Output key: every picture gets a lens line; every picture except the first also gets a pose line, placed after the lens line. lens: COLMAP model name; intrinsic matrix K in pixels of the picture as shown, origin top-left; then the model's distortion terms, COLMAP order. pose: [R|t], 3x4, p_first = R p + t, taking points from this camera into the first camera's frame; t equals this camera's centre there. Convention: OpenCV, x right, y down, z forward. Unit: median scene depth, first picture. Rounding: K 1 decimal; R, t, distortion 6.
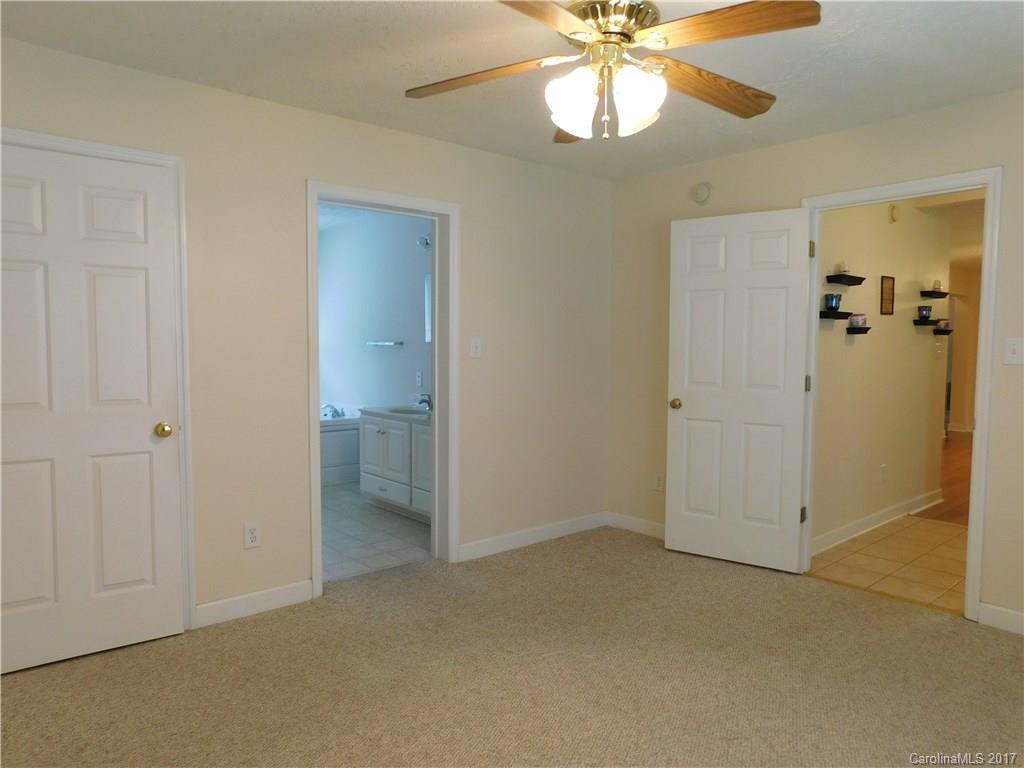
lens RADIAL K [[691.4, 0, 512.0], [0, 691.4, 384.0], [0, 0, 1]] dist [-0.062380, 0.053451]
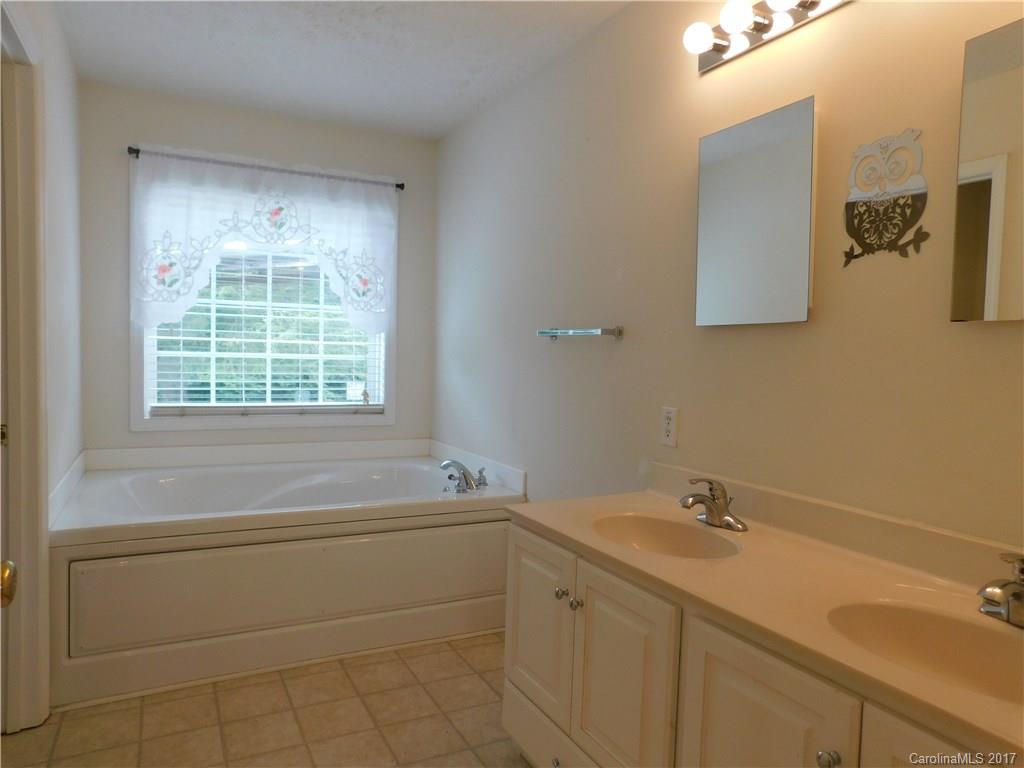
lens RADIAL K [[691.4, 0, 512.0], [0, 691.4, 384.0], [0, 0, 1]] dist [-0.062380, 0.053451]
pose [[0.969116, 0.043072, -0.242815, -0.120137], [-0.044329, 0.999017, 0.000287, -0.024540], [0.242589, 0.010486, 0.970073, 0.576173]]
